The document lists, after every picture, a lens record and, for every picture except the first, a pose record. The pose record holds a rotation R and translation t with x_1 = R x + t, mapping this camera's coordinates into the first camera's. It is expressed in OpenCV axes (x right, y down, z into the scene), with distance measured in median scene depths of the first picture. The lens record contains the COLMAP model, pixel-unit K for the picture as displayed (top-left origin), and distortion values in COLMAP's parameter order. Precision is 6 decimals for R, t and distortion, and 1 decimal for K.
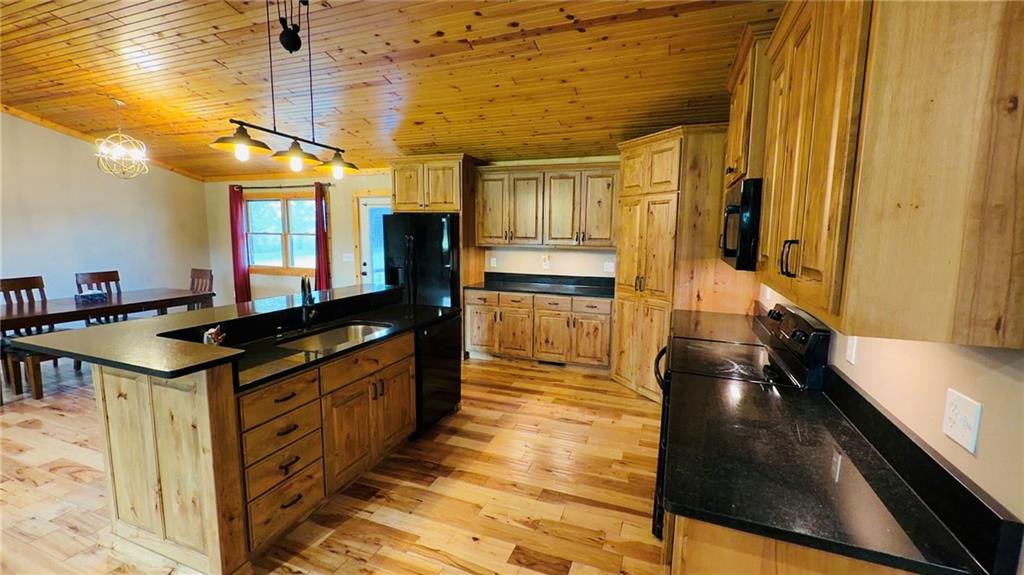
lens RADIAL K [[430.0, 0, 512.0], [0, 430.0, 287.5], [0, 0, 1]] dist [0.001012, 0.000066]
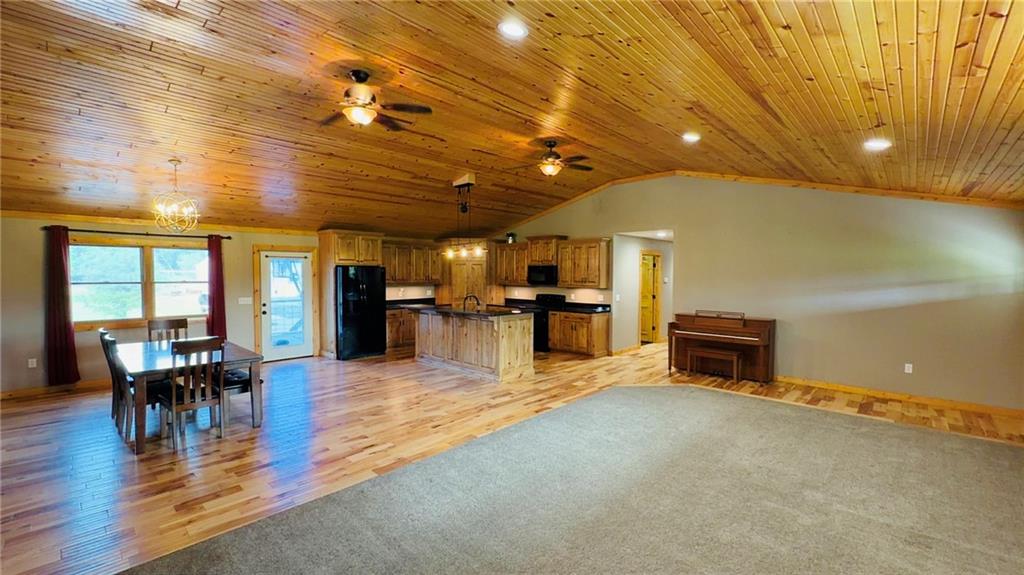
lens RADIAL K [[430.0, 0, 512.0], [0, 430.0, 287.5], [0, 0, 1]] dist [0.001012, 0.000066]
pose [[0.377898, -0.041457, 0.924919, -1.538928], [0.121210, 0.992614, -0.005032, -0.015687], [-0.917879, 0.114011, 0.380132, -0.132664]]
